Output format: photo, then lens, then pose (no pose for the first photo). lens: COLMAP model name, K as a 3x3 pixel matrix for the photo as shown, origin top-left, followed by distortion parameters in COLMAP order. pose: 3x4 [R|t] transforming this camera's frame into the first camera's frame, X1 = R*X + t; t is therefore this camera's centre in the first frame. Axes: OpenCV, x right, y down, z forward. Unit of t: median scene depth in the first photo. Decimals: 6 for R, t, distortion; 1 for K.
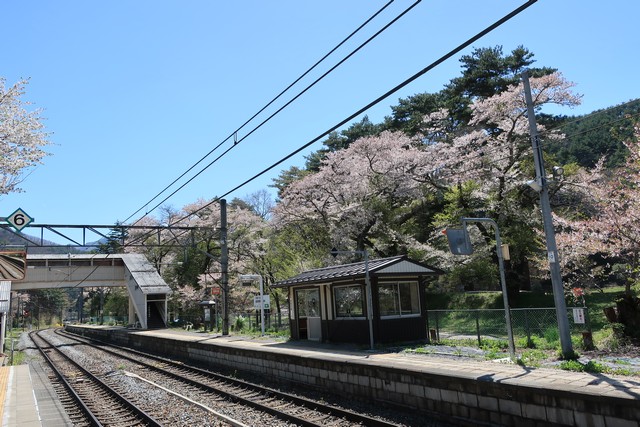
lens RADIAL K [[502.3, 0, 320.8], [0, 502.3, 214.4], [0, 0, 1]] dist [-0.005368, 0.001745]
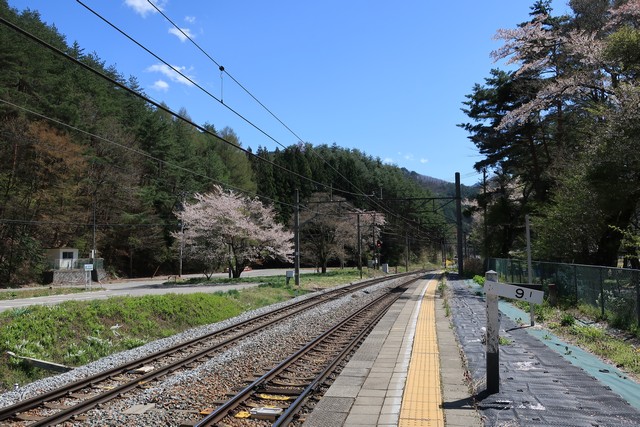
lens RADIAL K [[508.1, 0, 320.3], [0, 508.1, 213.3], [0, 0, 1]] dist [0.005436, -0.001330]
pose [[0.742875, -0.011924, -0.669324, -0.684429], [0.091423, 0.992281, 0.083791, 0.300081], [0.663158, -0.123438, 0.738230, 1.484201]]
